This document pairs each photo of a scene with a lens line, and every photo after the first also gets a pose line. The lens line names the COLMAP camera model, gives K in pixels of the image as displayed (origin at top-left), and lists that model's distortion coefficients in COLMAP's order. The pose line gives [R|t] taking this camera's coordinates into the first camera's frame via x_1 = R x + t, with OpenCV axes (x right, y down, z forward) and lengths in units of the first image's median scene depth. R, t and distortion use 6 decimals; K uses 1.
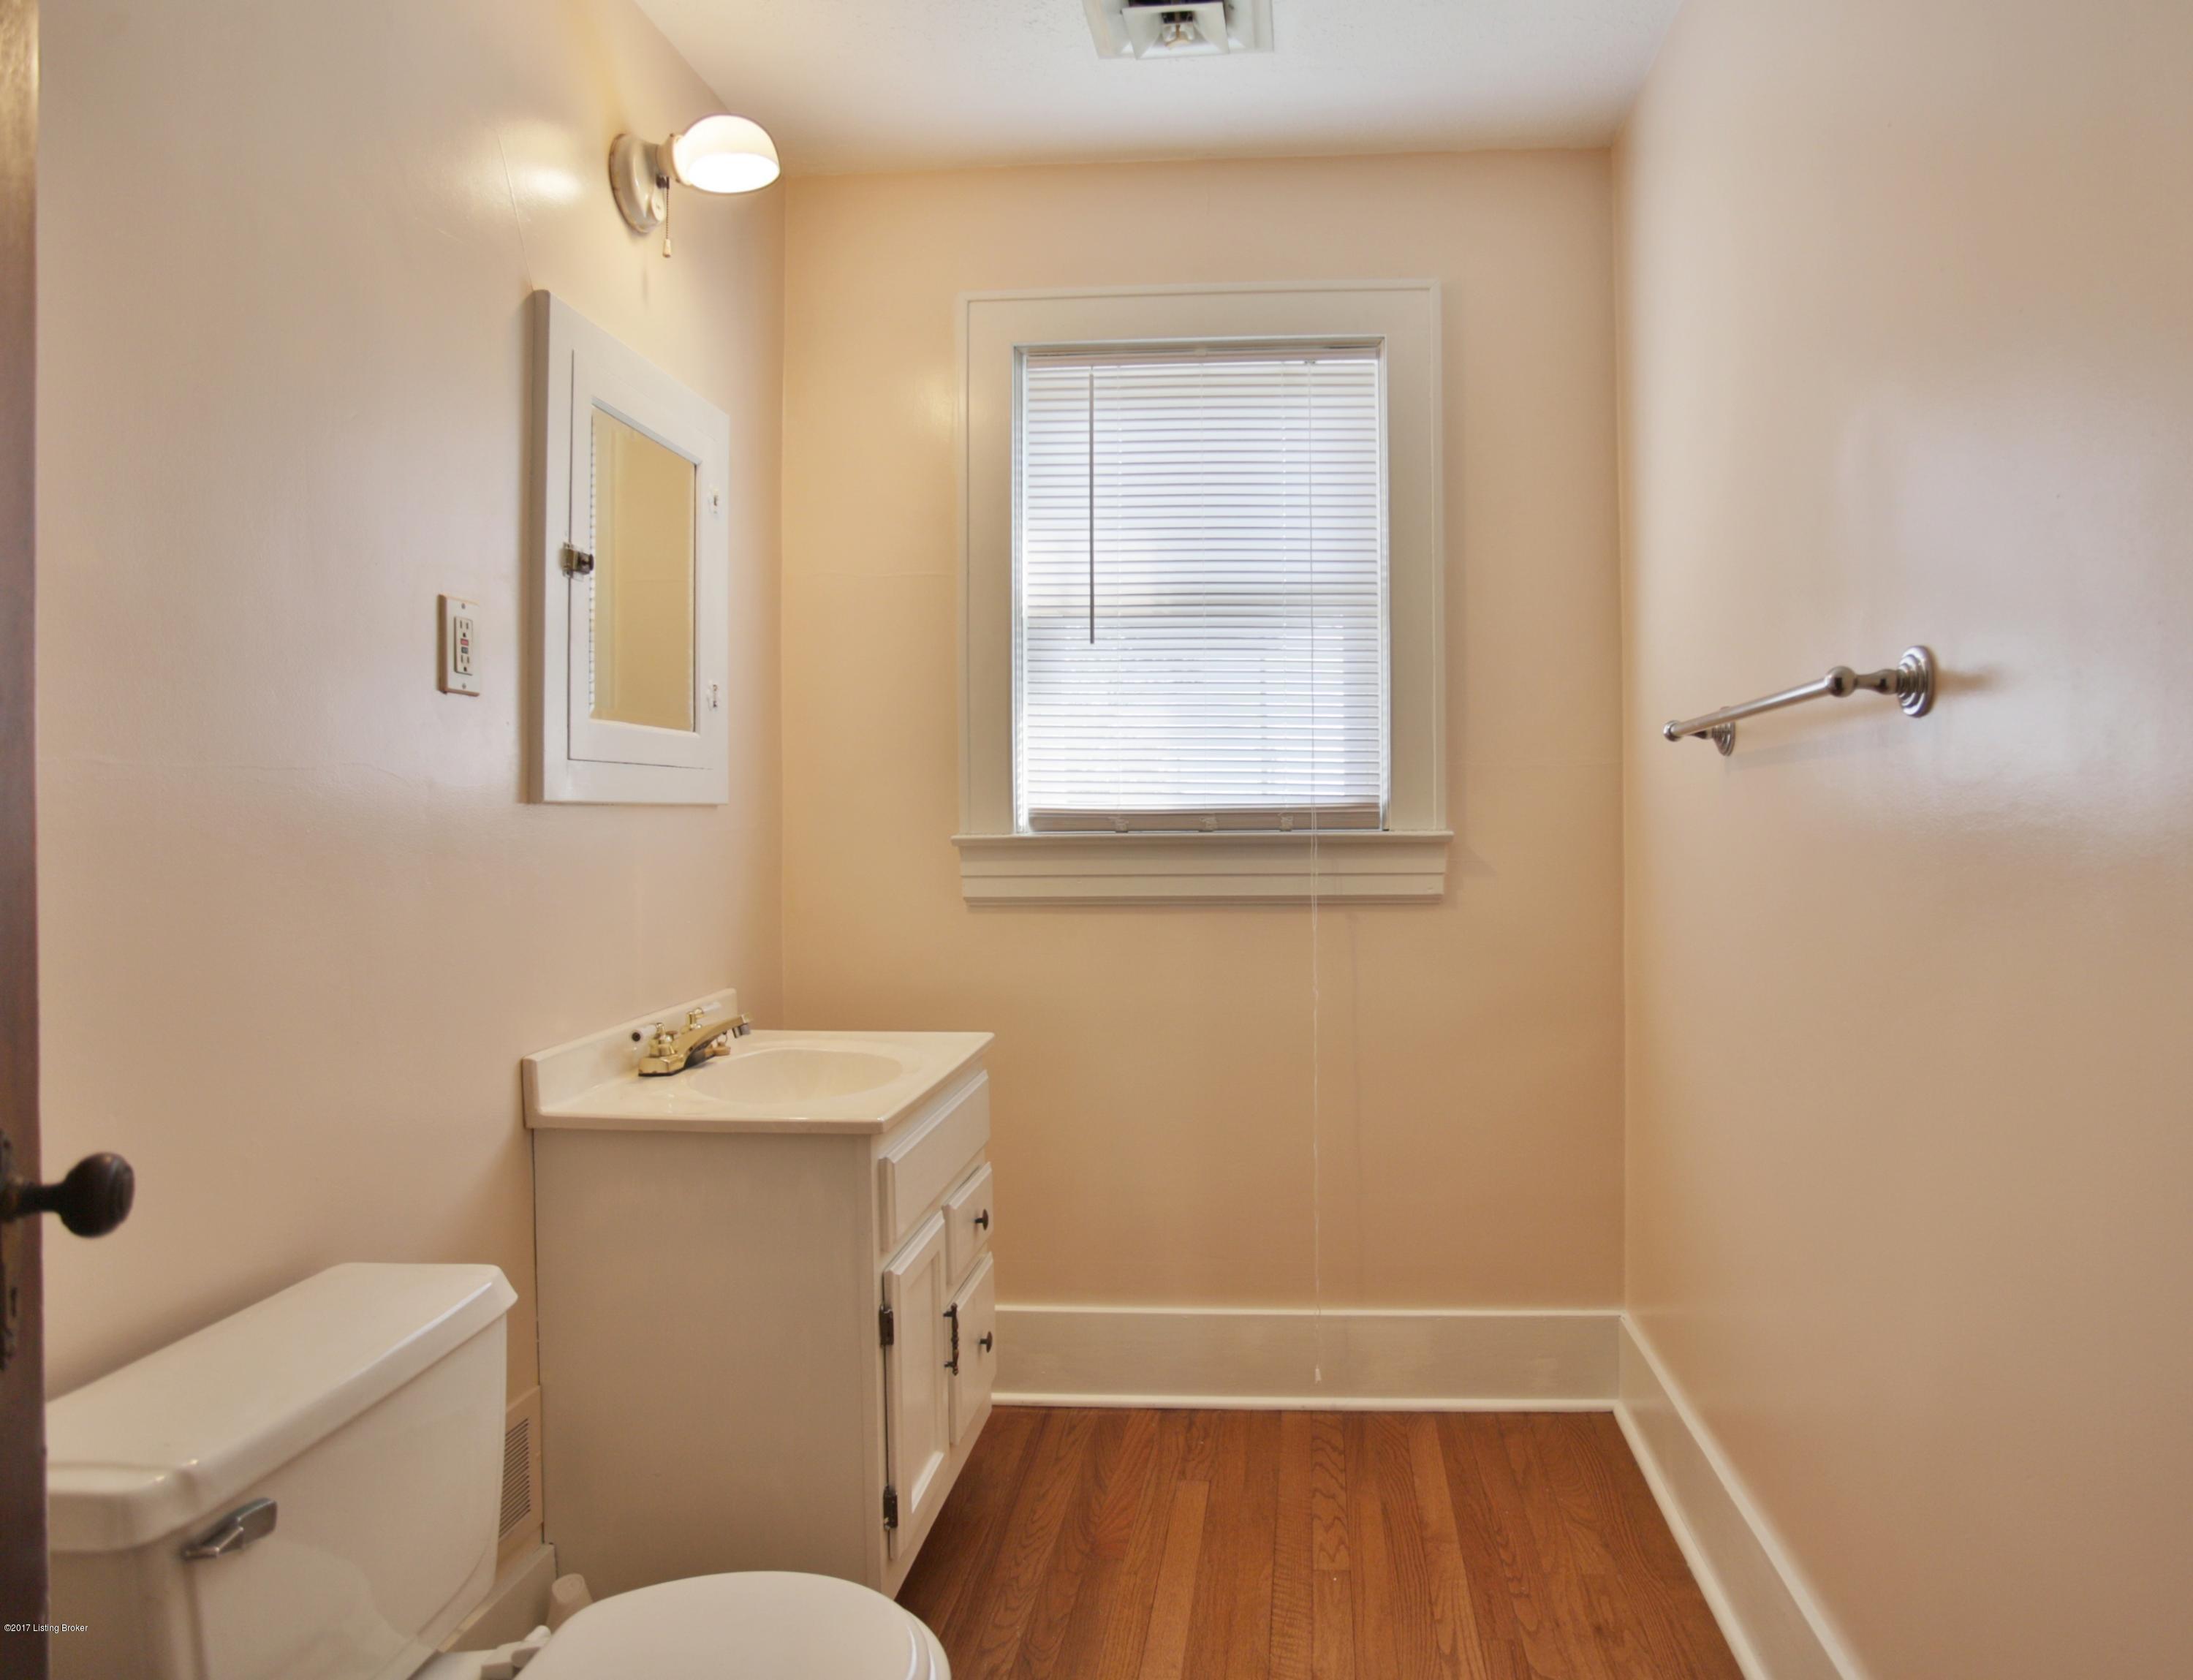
lens RADIAL K [[2609.0, 0, 1099.3], [0, 2609.0, 843.4], [0, 0, 1]] dist [0.003971, 0.000000]
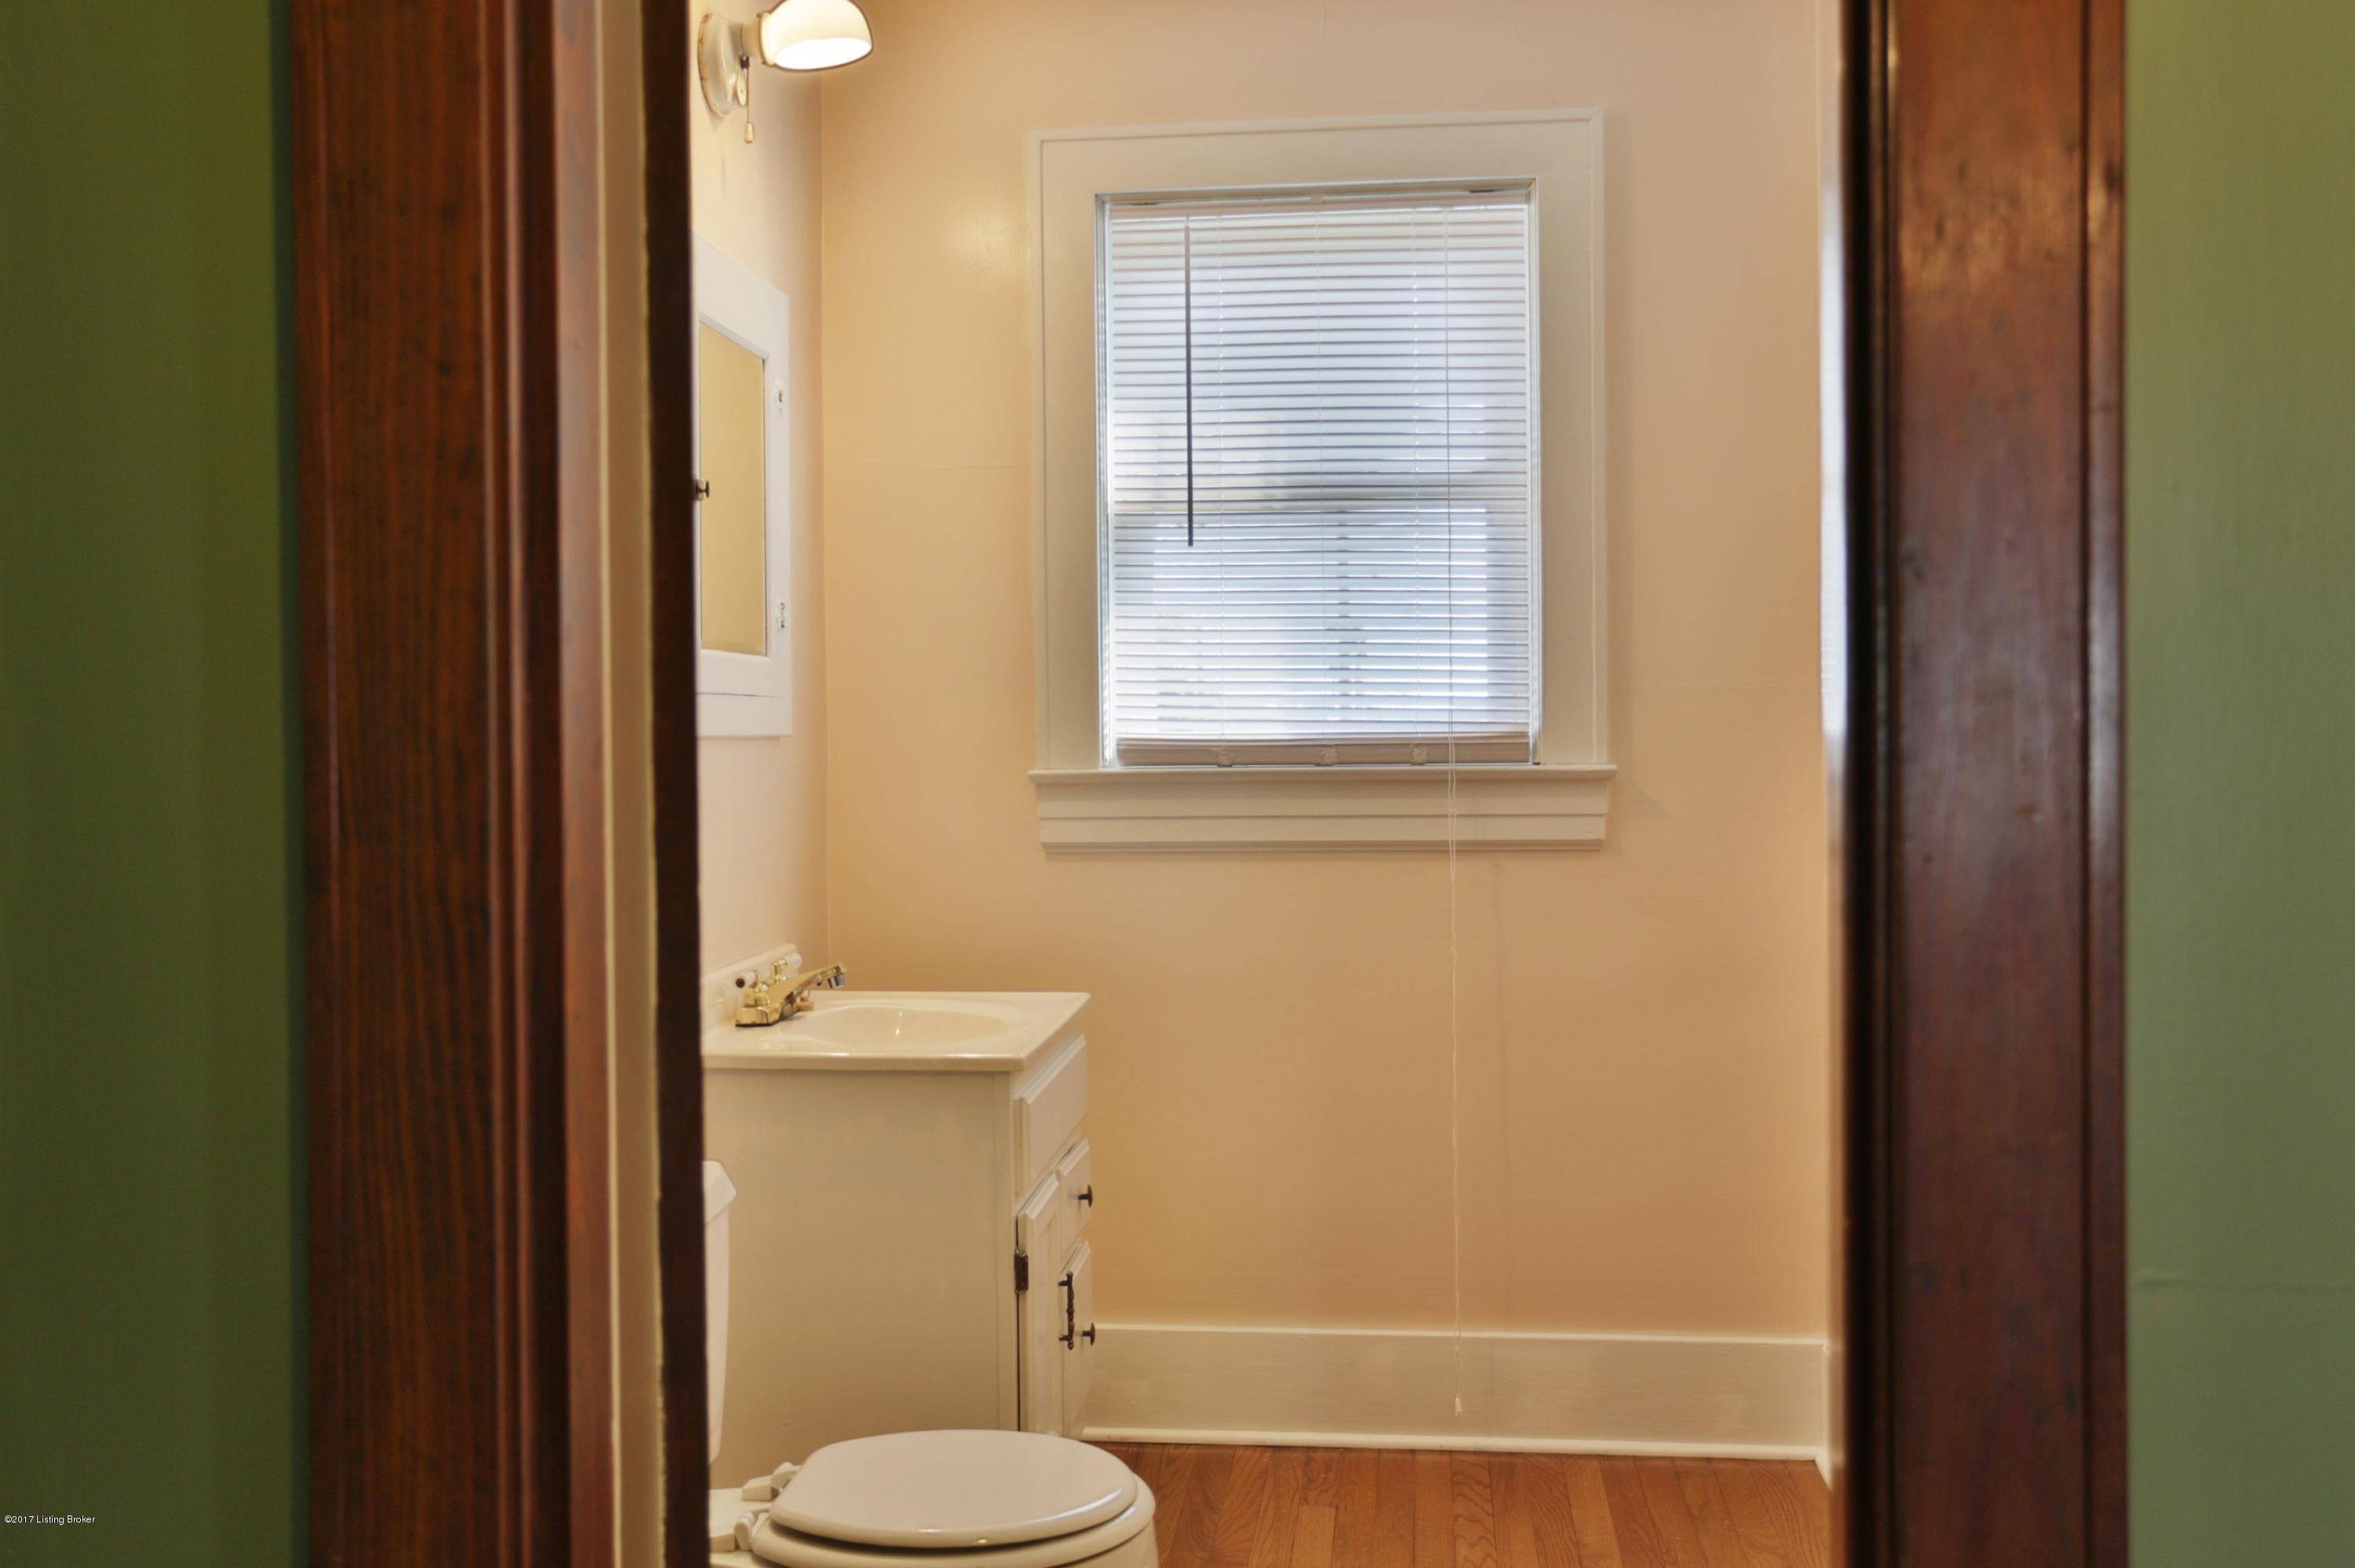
lens RADIAL K [[2243.1, 0, 1171.9], [0, 2243.1, 768.1], [0, 0, 1]] dist [0.040785, 0.000000]
pose [[0.998876, -0.001314, -0.047372, 0.025401], [0.001120, 0.999991, -0.004127, -0.000803], [0.047377, 0.004069, 0.998869, 0.261428]]
